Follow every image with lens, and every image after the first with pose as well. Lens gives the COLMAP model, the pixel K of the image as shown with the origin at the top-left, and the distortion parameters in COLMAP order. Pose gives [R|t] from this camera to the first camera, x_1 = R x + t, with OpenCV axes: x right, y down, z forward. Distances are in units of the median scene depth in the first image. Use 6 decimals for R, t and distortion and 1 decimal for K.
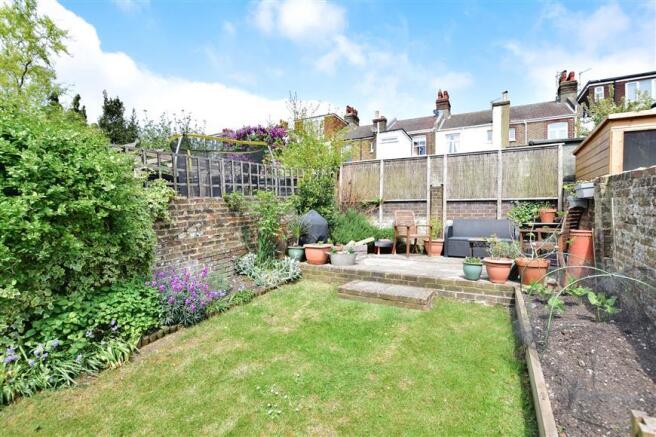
lens RADIAL K [[292.0, 0, 328.0], [0, 292.0, 218.5], [0, 0, 1]] dist [-0.021614, -0.000012]
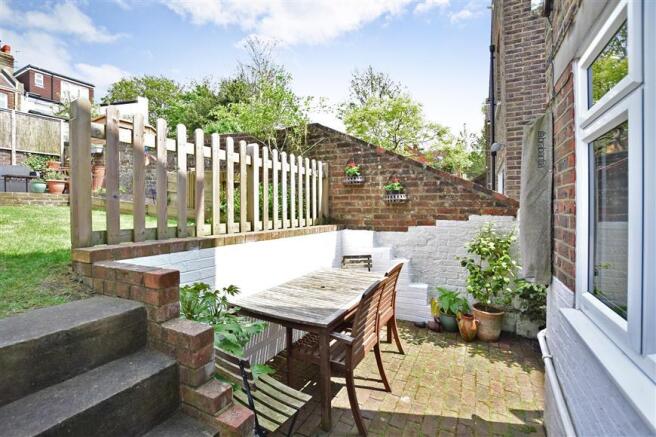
lens RADIAL K [[292.0, 0, 328.0], [0, 292.0, 218.5], [0, 0, 1]] dist [-0.021614, -0.000012]
pose [[-0.036608, -0.046636, 0.998241, -0.253949], [-0.000815, 0.998912, 0.046638, 0.062534], [-0.999329, 0.000894, -0.036606, -0.116034]]
